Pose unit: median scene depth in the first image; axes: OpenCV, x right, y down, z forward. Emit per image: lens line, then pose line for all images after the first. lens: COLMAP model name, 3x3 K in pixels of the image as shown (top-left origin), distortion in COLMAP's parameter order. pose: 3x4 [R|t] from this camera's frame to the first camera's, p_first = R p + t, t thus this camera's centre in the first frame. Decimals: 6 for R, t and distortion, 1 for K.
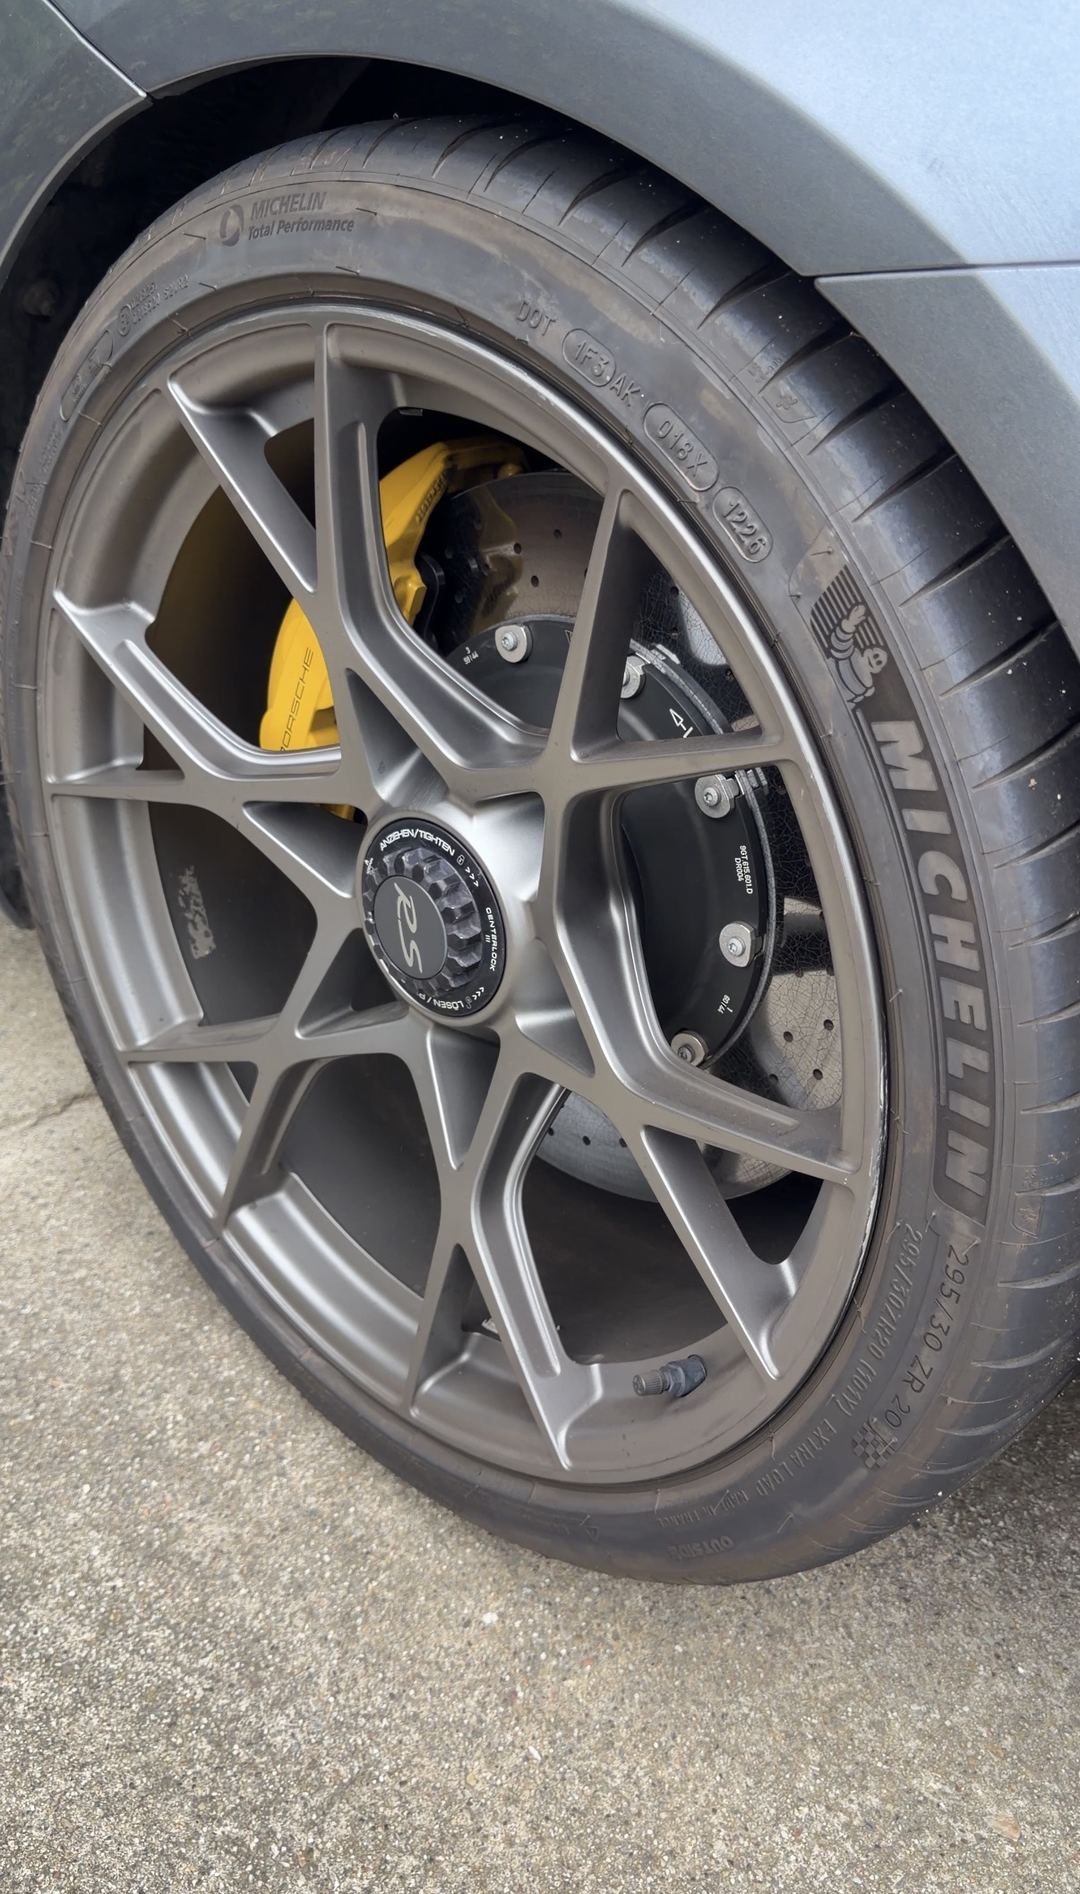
lens RADIAL K [[1597.5, 0, 545.8], [0, 1597.5, 941.5], [0, 0, 1]] dist [0.074723, -0.100719]
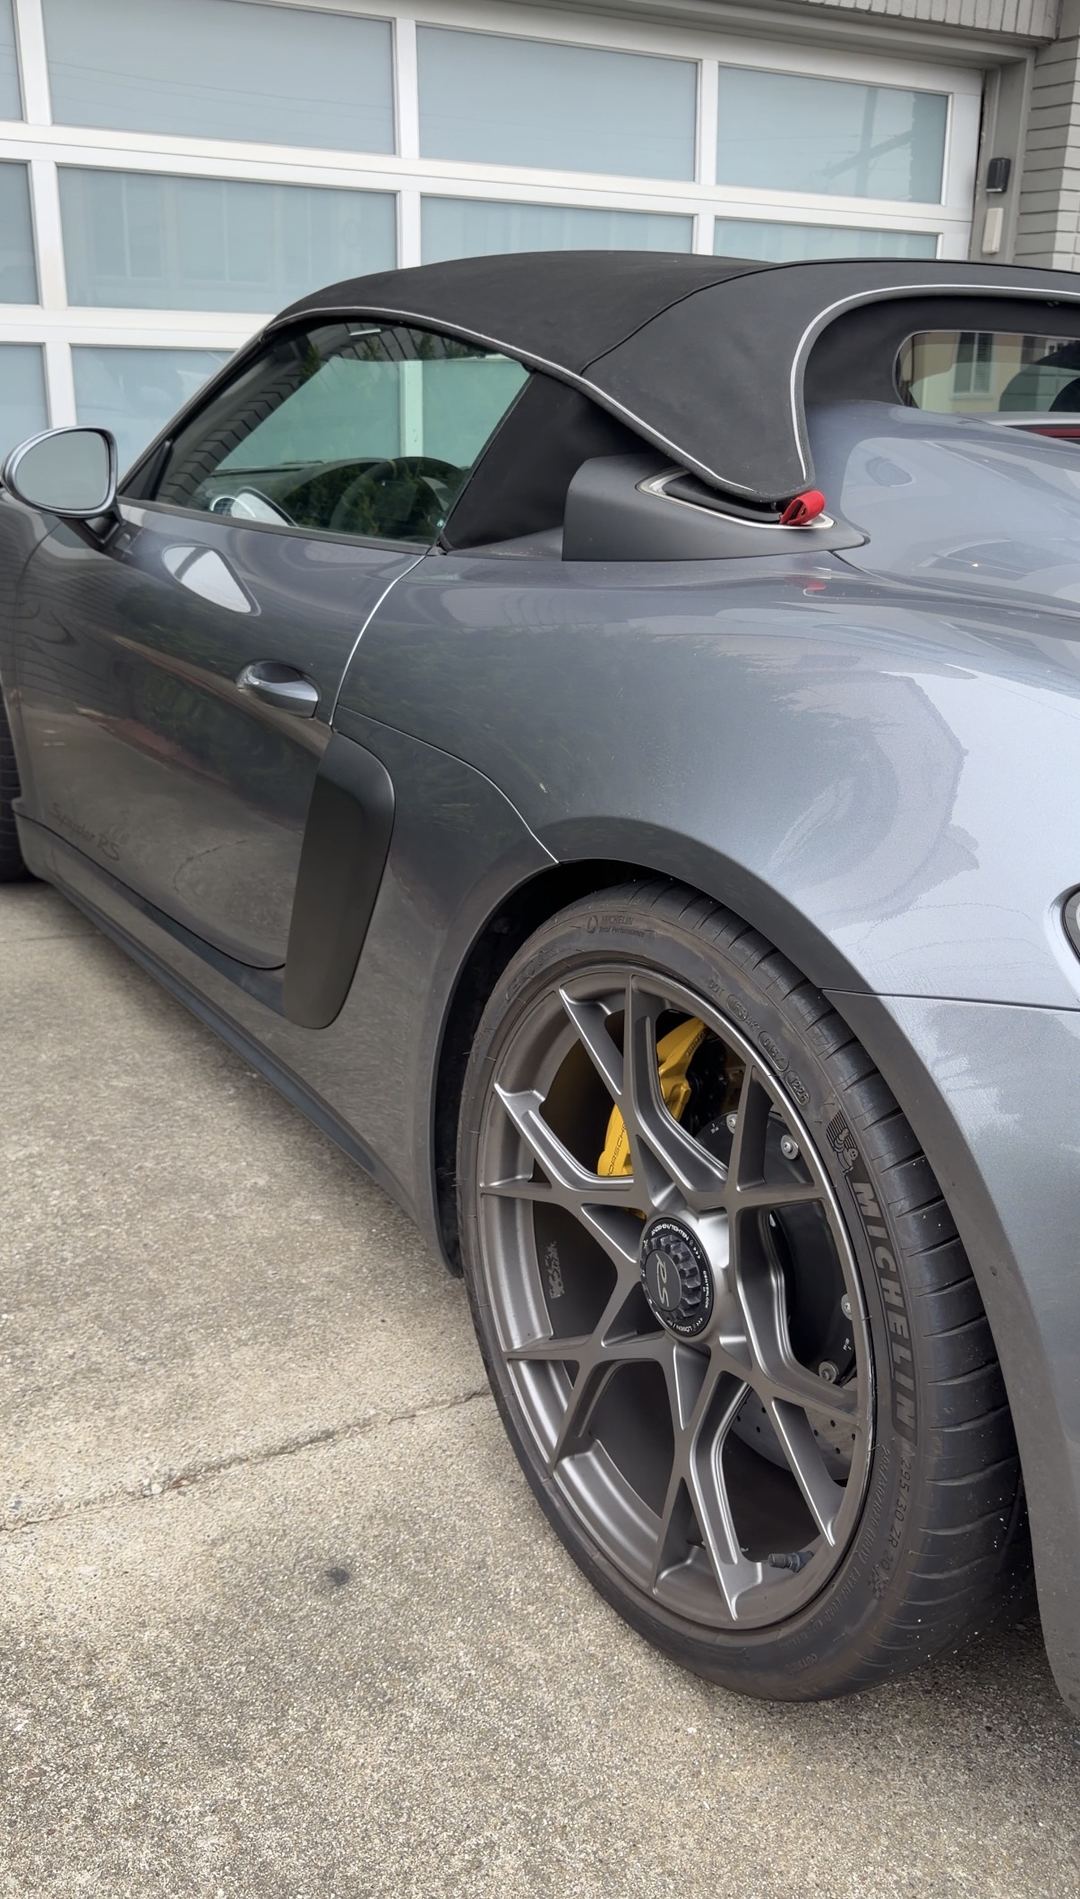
lens RADIAL K [[1601.7, 0, 544.2], [0, 1601.7, 953.9], [0, 0, 1]] dist [0.074723, -0.100719]
pose [[0.965257, 0.026339, -0.259972, 0.240014], [-0.090847, 0.966668, -0.239372, 0.079519], [0.245002, 0.254673, 0.935476, -0.794339]]
